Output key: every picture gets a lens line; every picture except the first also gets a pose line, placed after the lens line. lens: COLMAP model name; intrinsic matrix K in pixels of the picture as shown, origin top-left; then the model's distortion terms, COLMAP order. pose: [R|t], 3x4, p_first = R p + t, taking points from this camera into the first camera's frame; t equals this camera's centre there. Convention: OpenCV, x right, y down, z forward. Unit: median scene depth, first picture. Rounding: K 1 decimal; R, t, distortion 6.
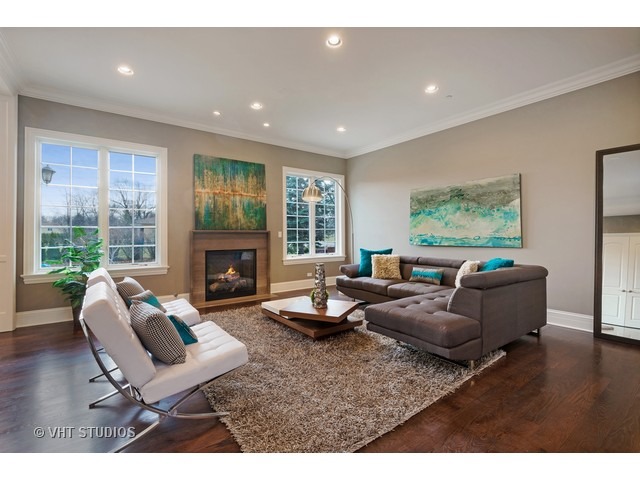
lens RADIAL K [[292.1, 0, 318.5], [0, 292.1, 236.3], [0, 0, 1]] dist [-0.000323, -0.001424]
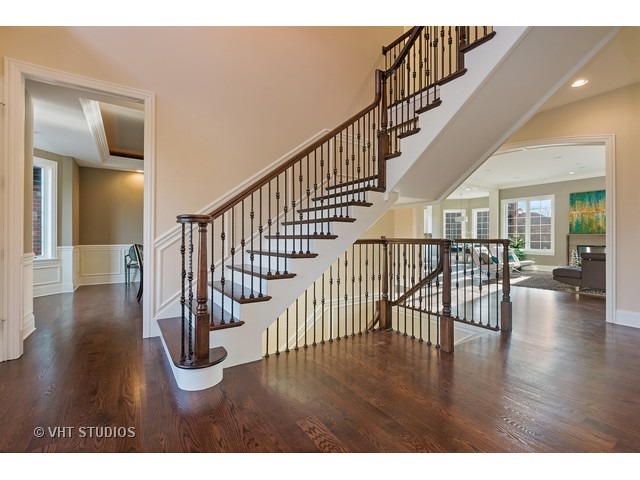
lens RADIAL K [[292.1, 0, 321.0], [0, 292.1, 237.9], [0, 0, 1]] dist [-0.000323, -0.001424]
pose [[-0.045081, 0.012665, -0.998903, 1.498187], [0.007086, 0.999899, 0.012357, -0.030828], [0.998958, -0.006521, -0.045166, -0.504478]]
